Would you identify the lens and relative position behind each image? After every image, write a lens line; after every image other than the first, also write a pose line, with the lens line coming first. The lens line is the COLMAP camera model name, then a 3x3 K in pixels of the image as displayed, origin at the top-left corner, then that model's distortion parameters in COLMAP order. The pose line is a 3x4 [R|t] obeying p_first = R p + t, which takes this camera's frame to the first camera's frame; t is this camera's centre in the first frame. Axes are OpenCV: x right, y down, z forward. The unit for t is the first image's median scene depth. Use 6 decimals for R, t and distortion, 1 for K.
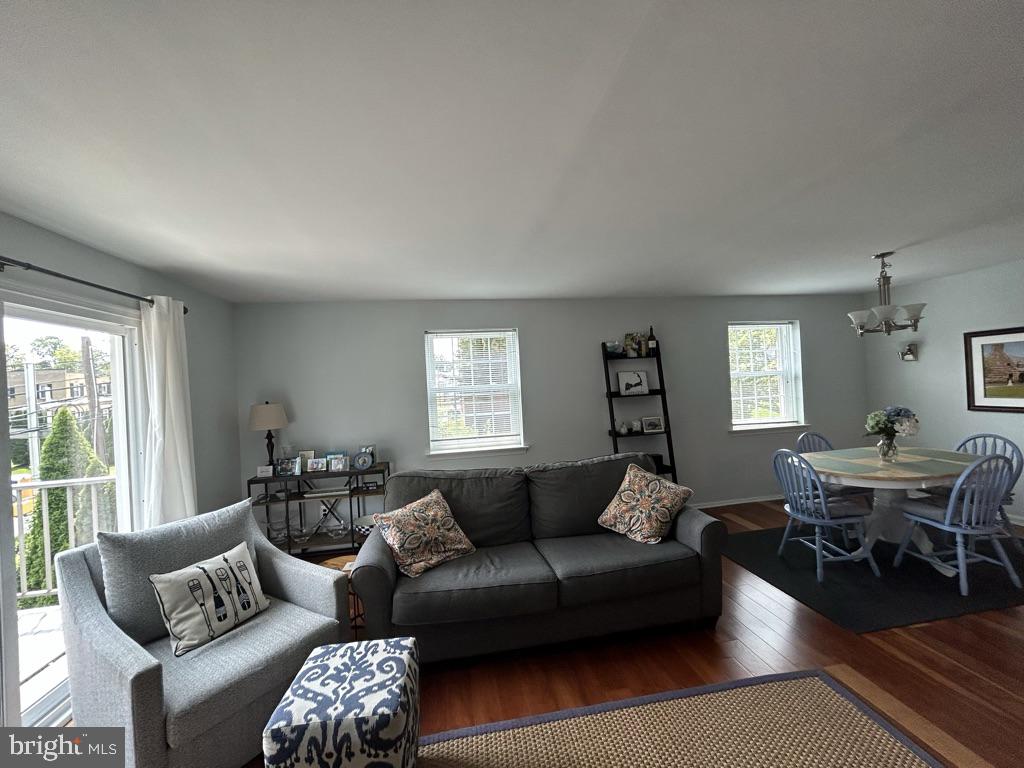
lens RADIAL K [[410.9, 0, 515.1], [0, 410.9, 382.4], [0, 0, 1]] dist [0.001184, 0.000243]
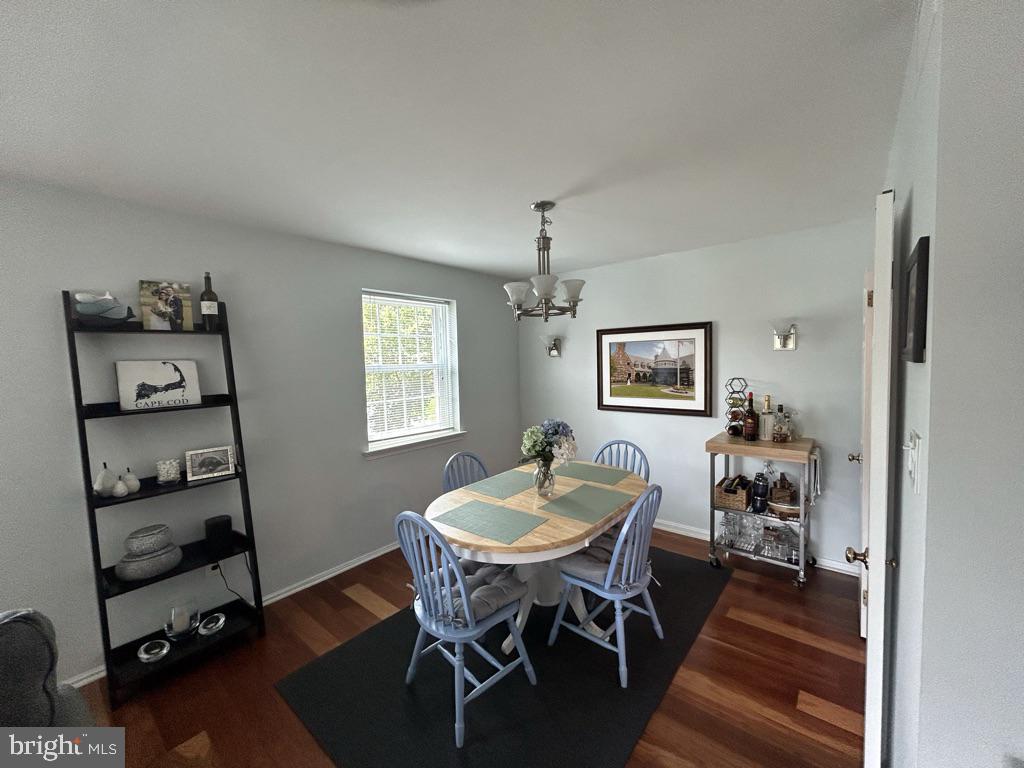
lens RADIAL K [[410.9, 0, 515.1], [0, 410.9, 382.4], [0, 0, 1]] dist [0.001184, 0.000243]
pose [[0.759418, -0.007900, 0.650555, 0.456981], [-0.013038, 0.999541, 0.027358, -0.029424], [-0.650472, -0.029258, 0.758966, 0.561664]]
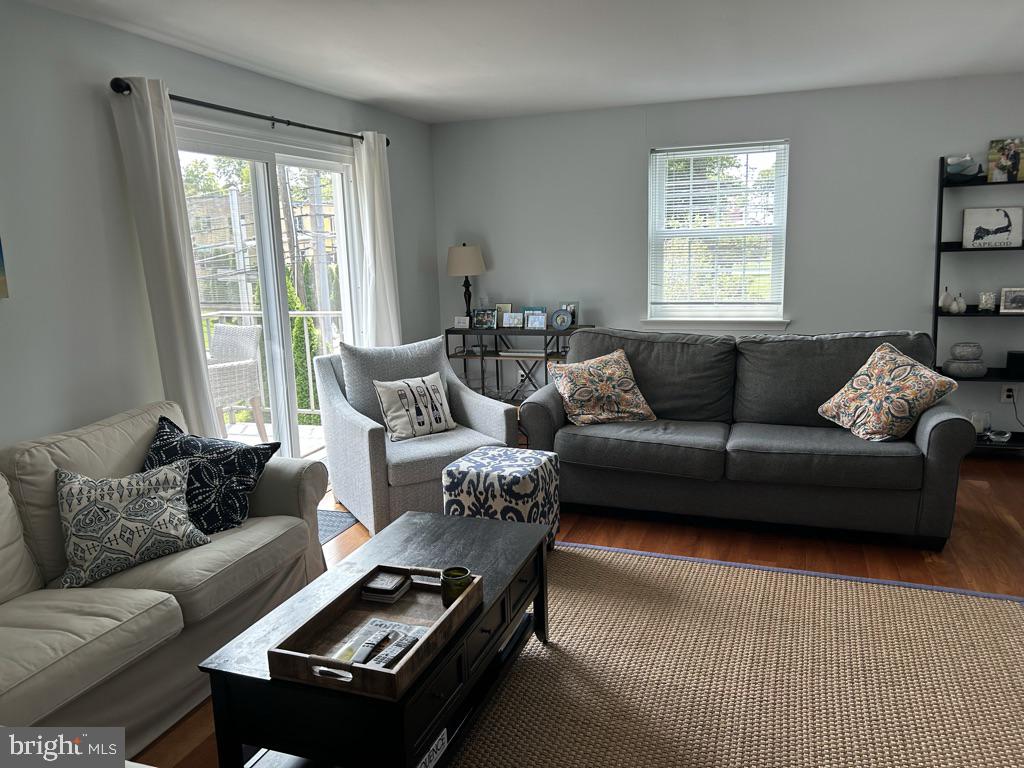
lens RADIAL K [[751.1, 0, 512.0], [0, 751.1, 384.0], [0, 0, 1]] dist [0.072354, -0.082267]
pose [[0.872067, 0.116643, -0.475282, 0.367807], [-0.012700, 0.976247, 0.216286, -0.011298], [0.489221, -0.182580, 0.852835, -0.482941]]
